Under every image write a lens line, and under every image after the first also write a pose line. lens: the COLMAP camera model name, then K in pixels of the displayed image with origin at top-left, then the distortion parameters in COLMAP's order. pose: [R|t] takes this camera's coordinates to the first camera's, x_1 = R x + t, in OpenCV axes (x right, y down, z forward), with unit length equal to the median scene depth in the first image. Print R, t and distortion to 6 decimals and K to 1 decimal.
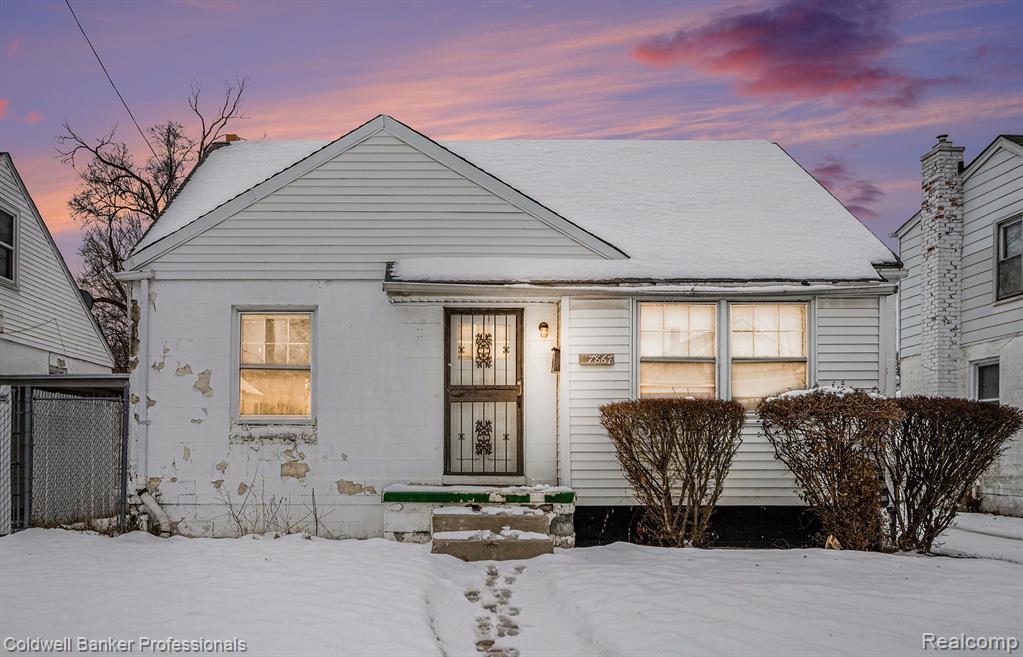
lens RADIAL K [[826.0, 0, 511.5], [0, 826.0, 328.5], [0, 0, 1]] dist [0.049191, 0.001322]
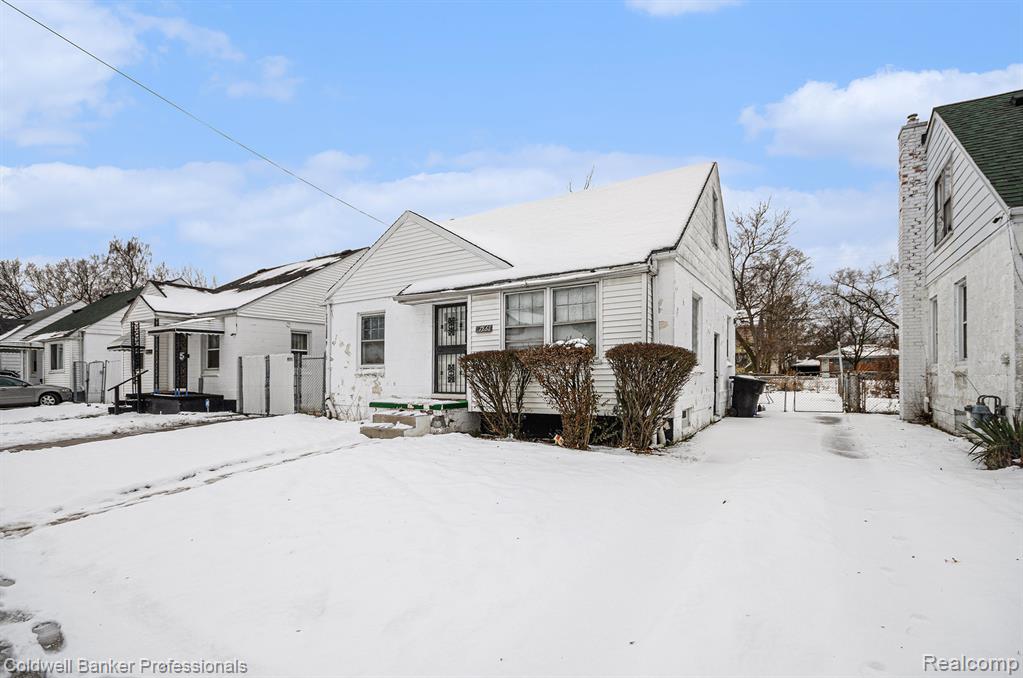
lens RADIAL K [[475.0, 0, 512.2], [0, 475.0, 301.5], [0, 0, 1]] dist [0.021708, -0.000004]
pose [[0.847090, -0.090498, -0.523687, 0.668346], [0.089063, 0.995633, -0.027991, 0.012981], [0.523933, -0.022930, 0.851451, 0.166095]]
